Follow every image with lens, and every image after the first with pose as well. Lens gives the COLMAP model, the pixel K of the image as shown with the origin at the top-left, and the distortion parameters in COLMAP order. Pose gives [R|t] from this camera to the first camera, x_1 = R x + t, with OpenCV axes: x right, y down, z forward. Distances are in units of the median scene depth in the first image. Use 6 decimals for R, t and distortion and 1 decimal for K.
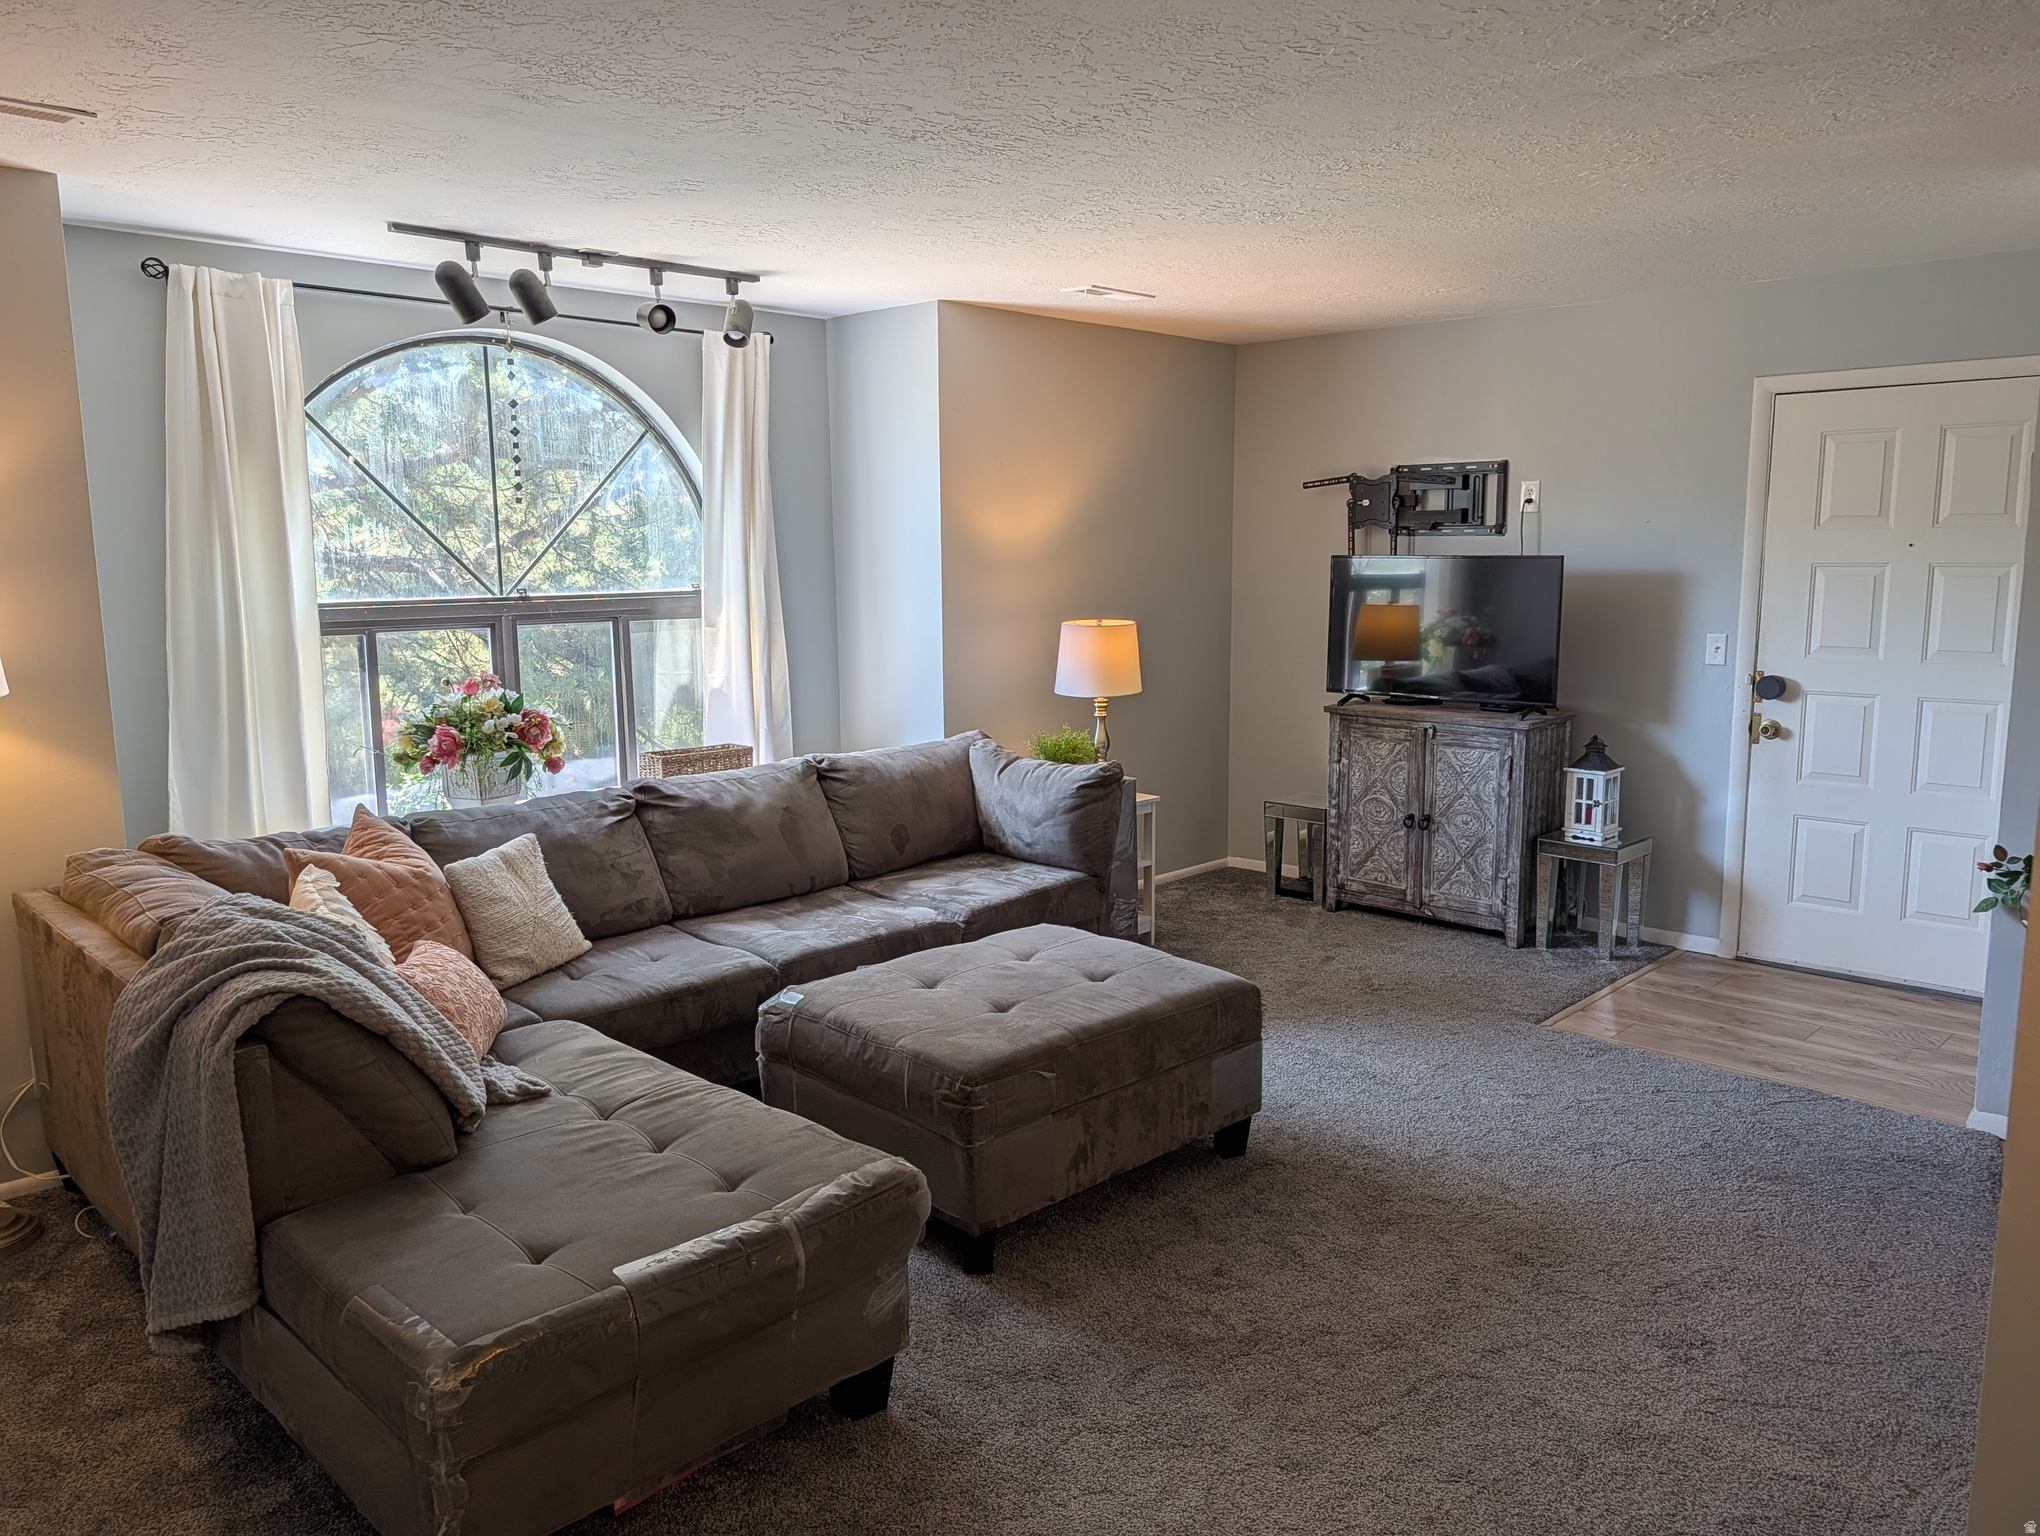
lens RADIAL K [[1452.9, 0, 1020.0], [0, 1452.9, 768.0], [0, 0, 1]] dist [-0.000736, 0.000696]
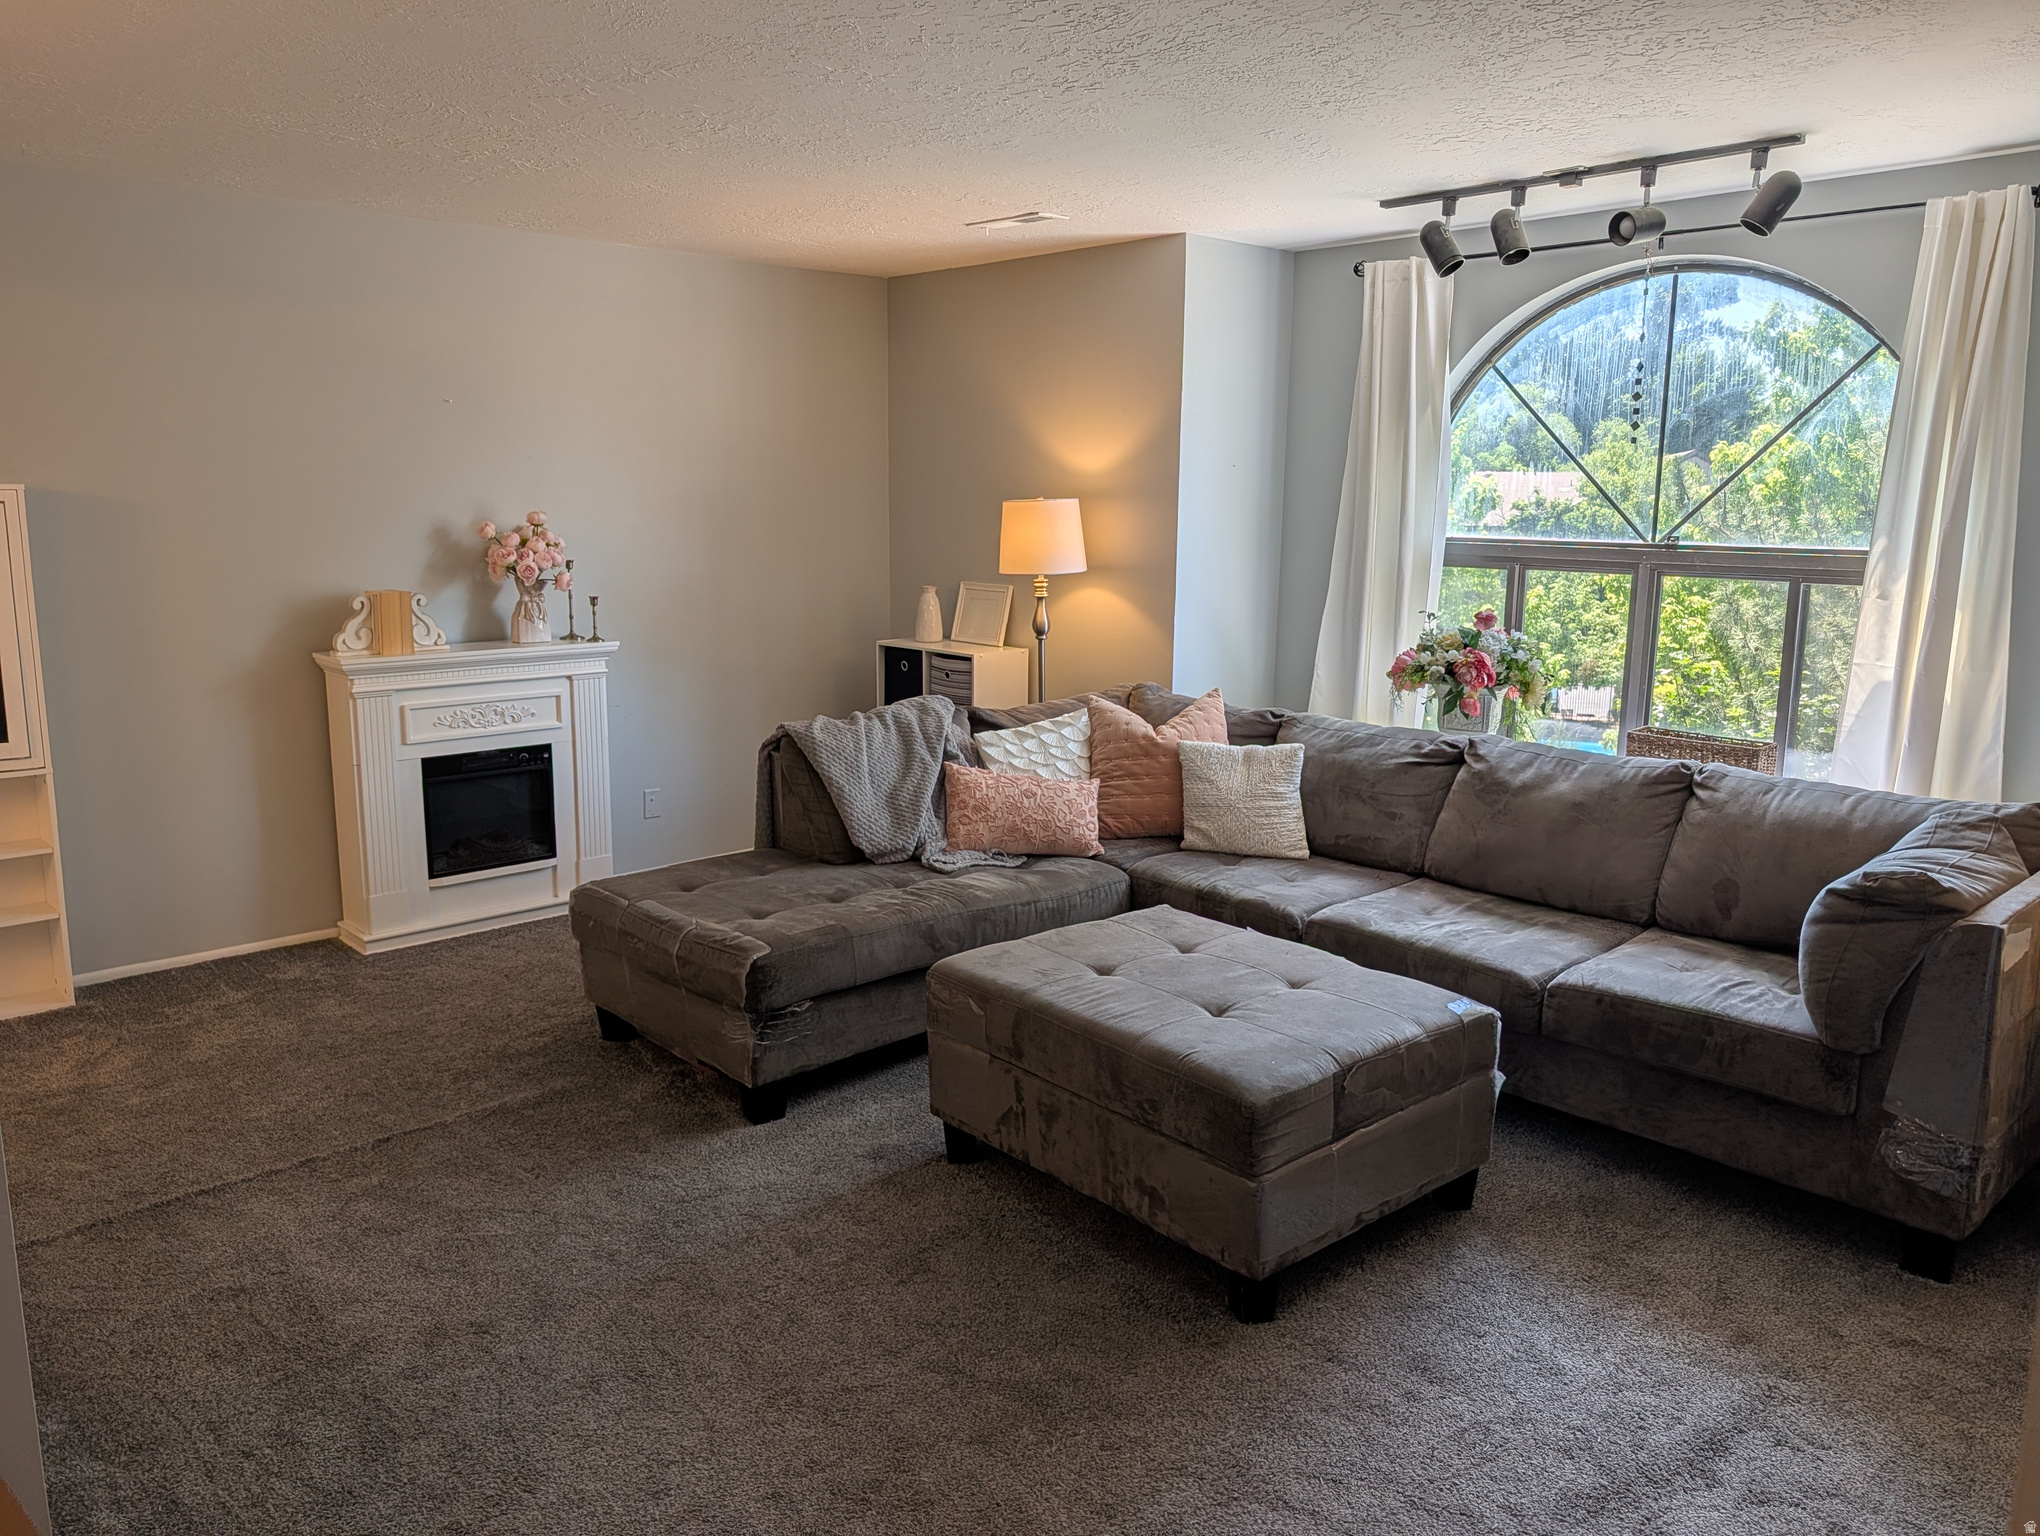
lens RADIAL K [[1452.9, 0, 1020.0], [0, 1452.9, 768.0], [0, 0, 1]] dist [-0.000736, 0.000696]
pose [[-0.045383, 0.197804, -0.979190, 0.695025], [-0.159548, 0.966183, 0.202571, -0.116365], [0.986146, 0.165422, -0.012289, 0.715228]]
